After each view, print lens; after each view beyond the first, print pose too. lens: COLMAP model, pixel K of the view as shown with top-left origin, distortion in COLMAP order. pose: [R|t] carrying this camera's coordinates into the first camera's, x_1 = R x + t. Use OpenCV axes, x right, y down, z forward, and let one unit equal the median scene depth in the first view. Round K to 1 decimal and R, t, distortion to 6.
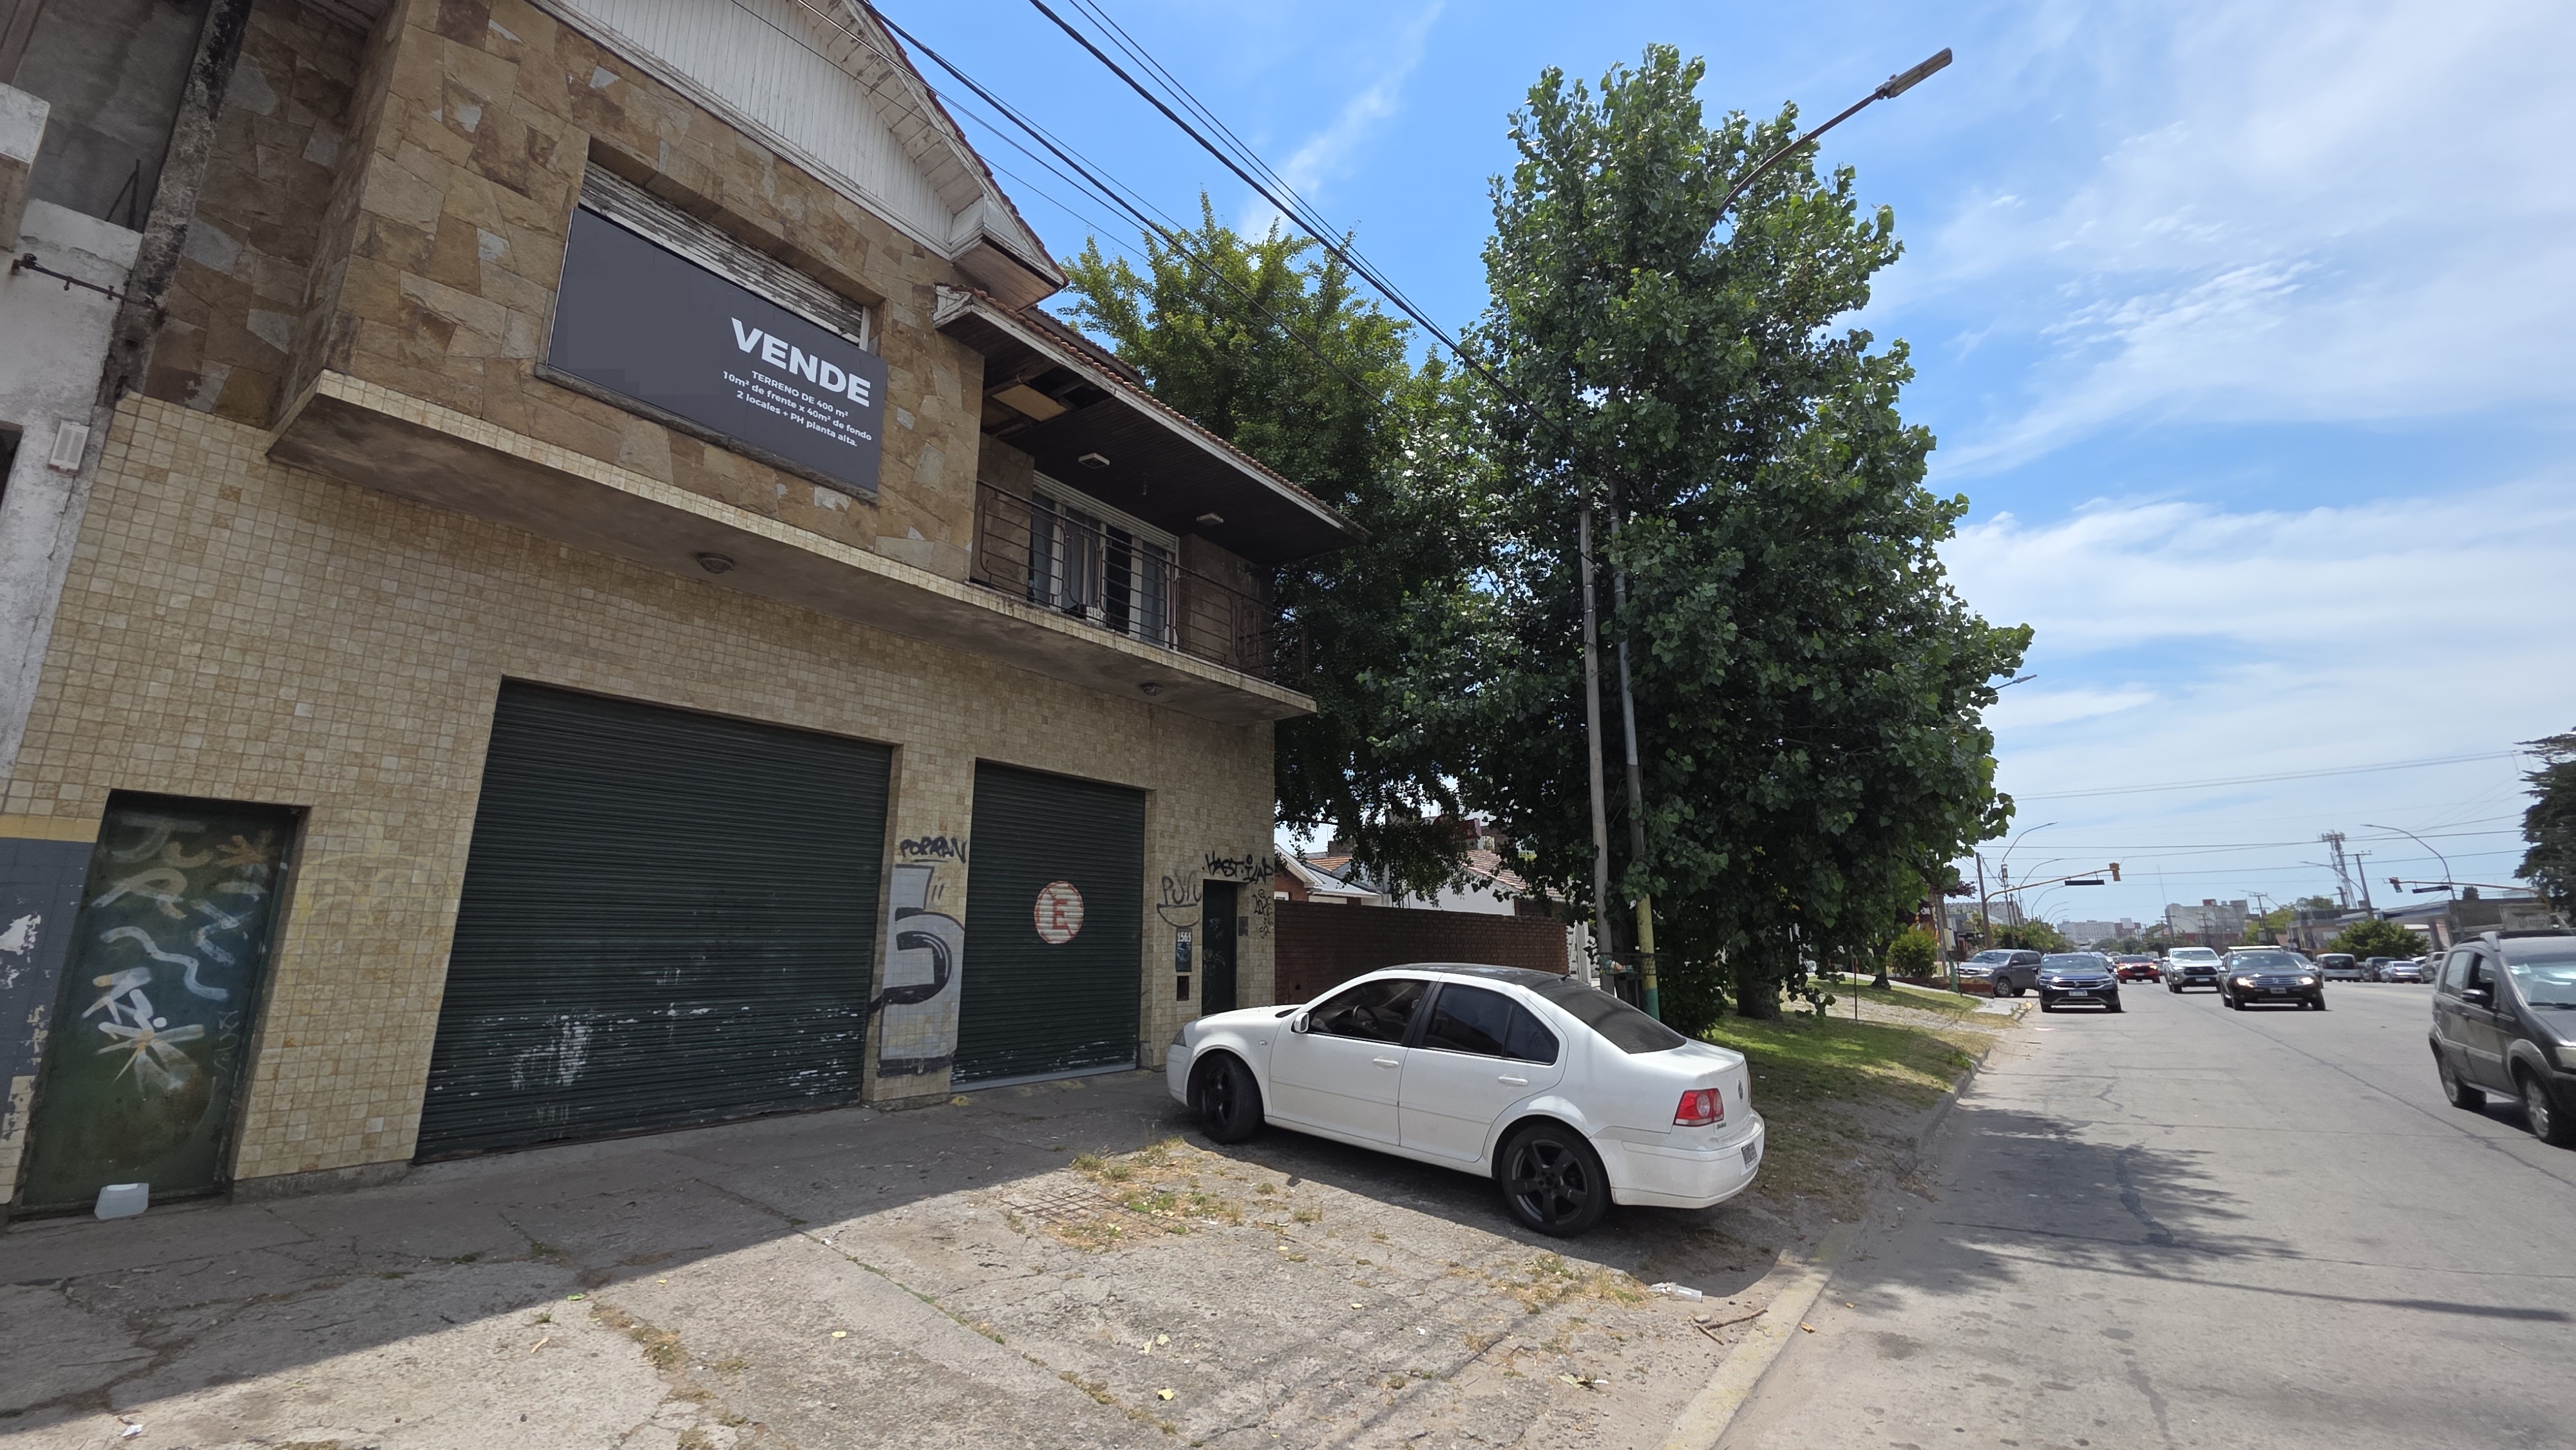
lens RADIAL K [[1017.5, 0, 1289.9], [0, 1017.5, 714.1], [0, 0, 1]] dist [0.012090, -0.008164]
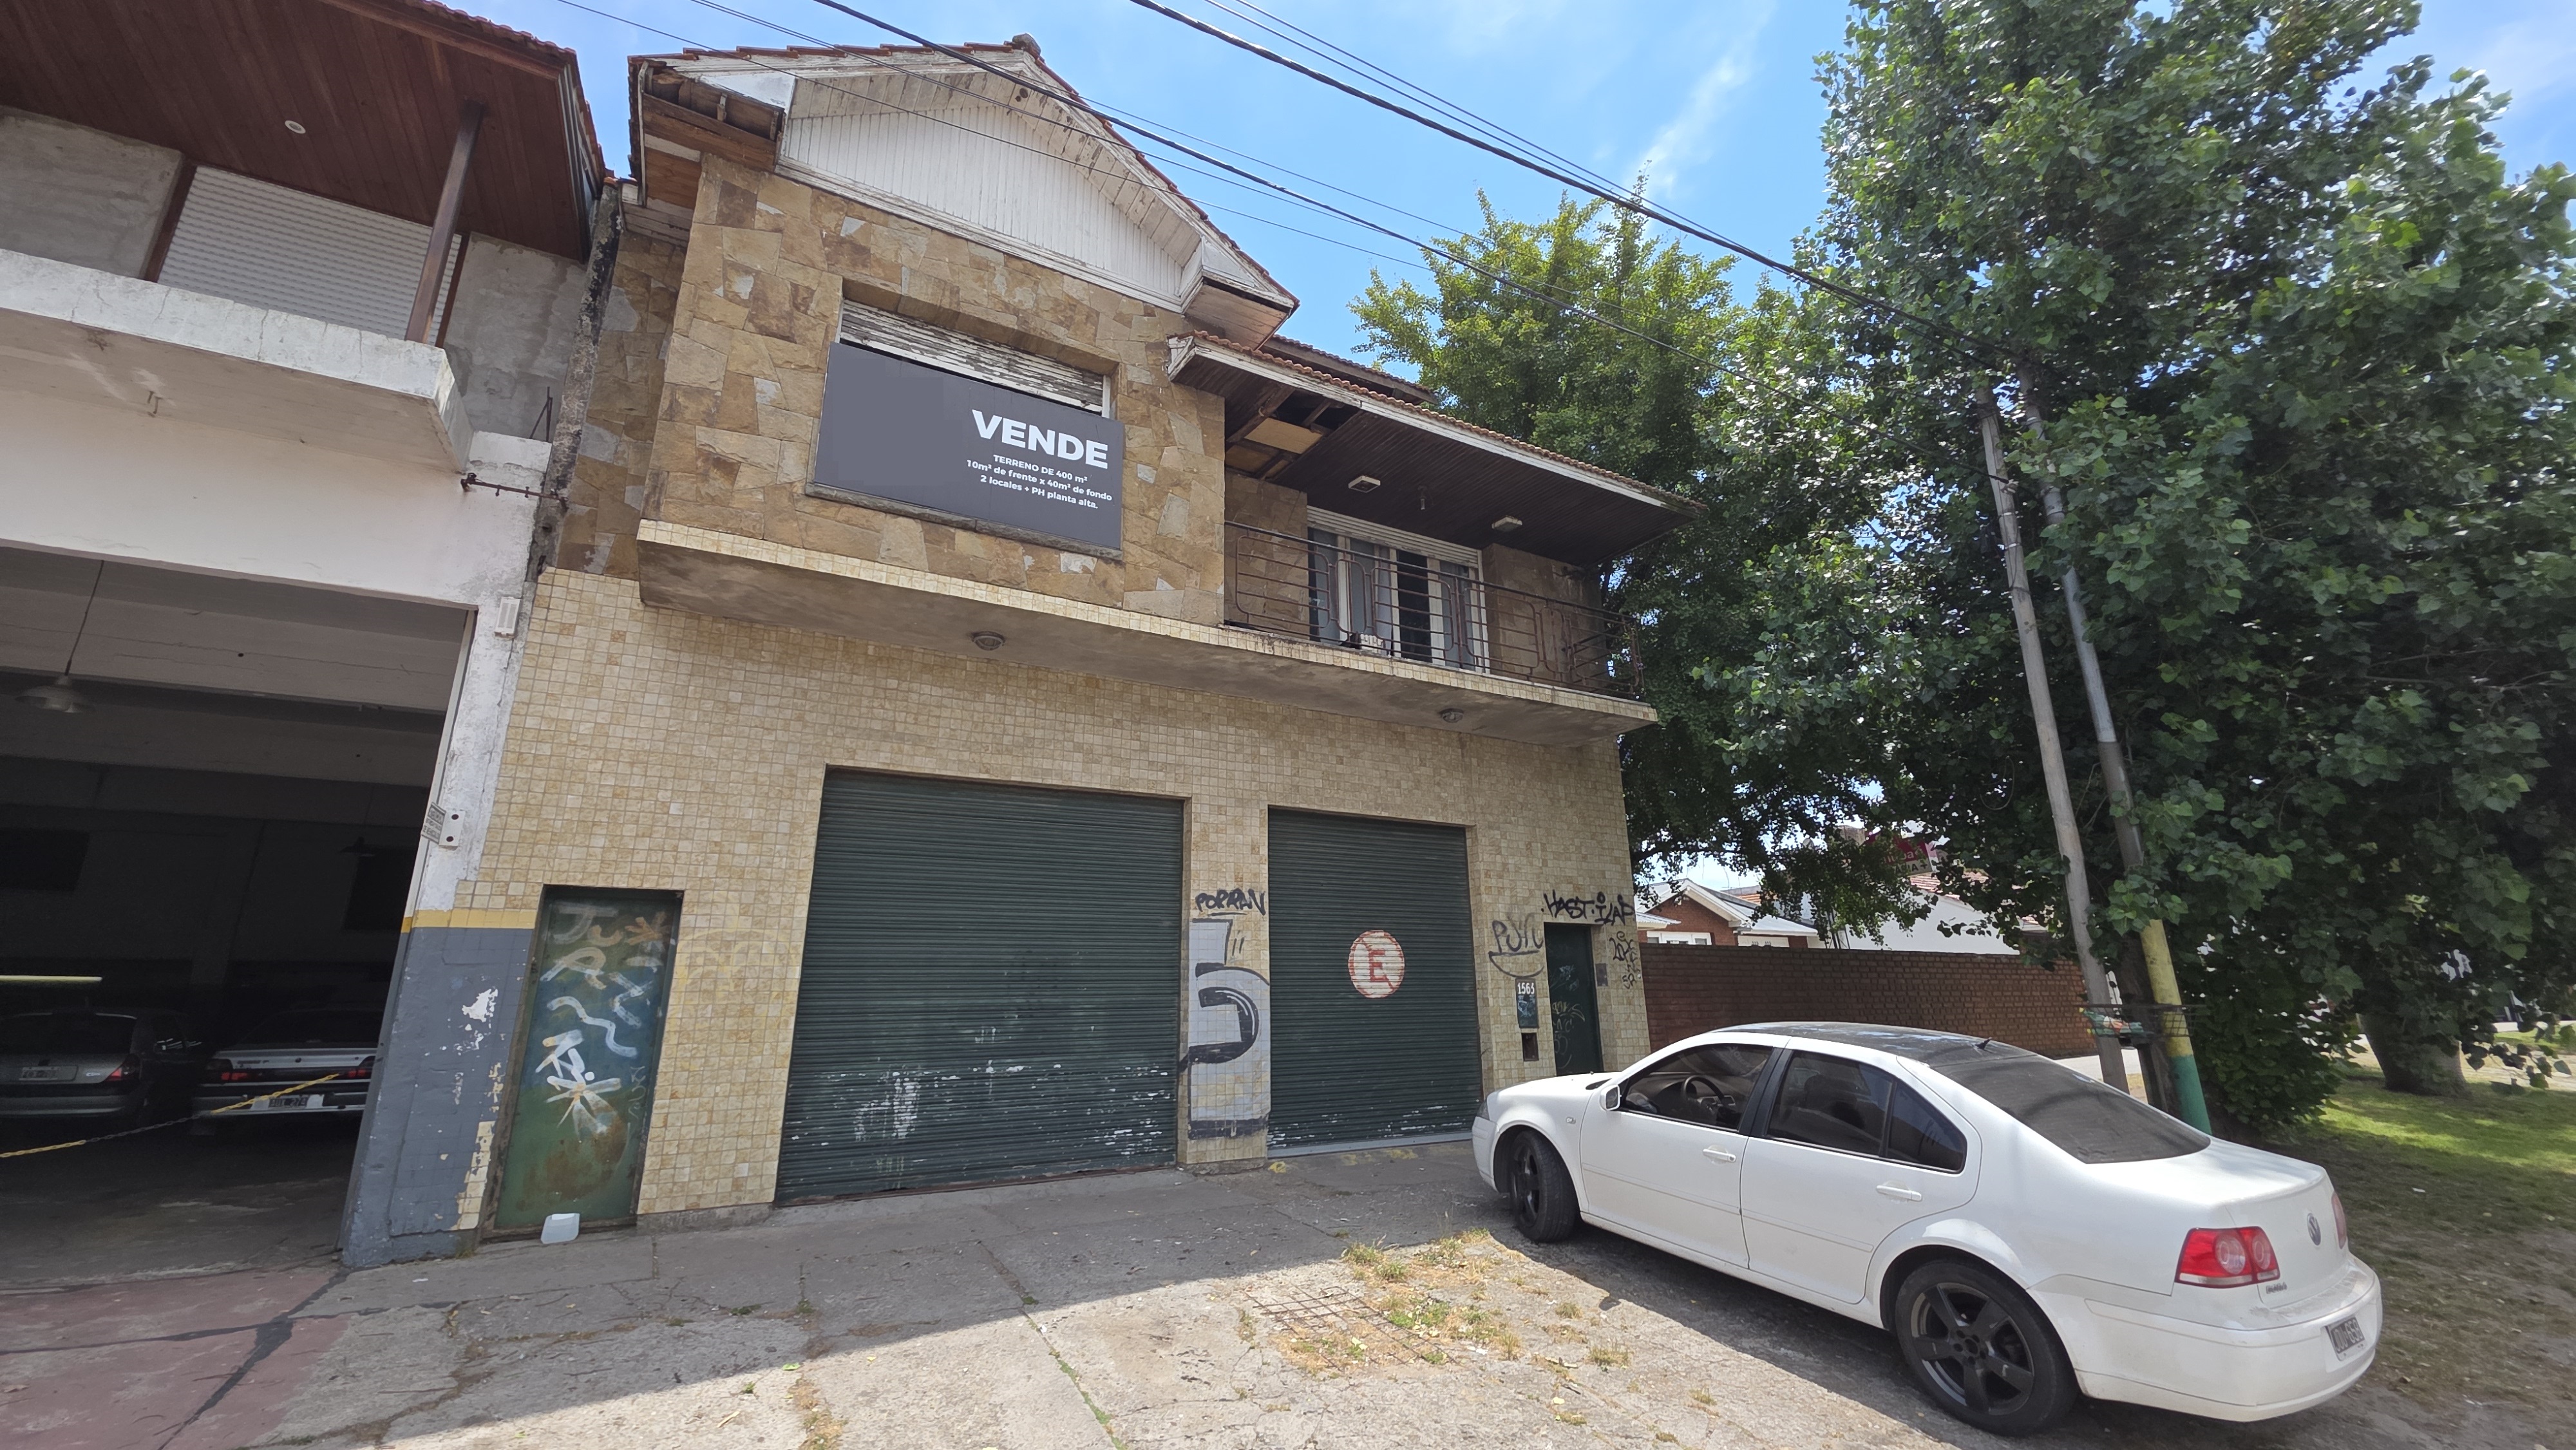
lens RADIAL K [[1017.5, 0, 1289.9], [0, 1017.5, 714.1], [0, 0, 1]] dist [0.012090, -0.008164]
pose [[0.915134, -0.117433, -0.385667, 0.126813], [0.100090, 0.992865, -0.064821, 0.028621], [0.390527, 0.020718, 0.920358, 0.151614]]
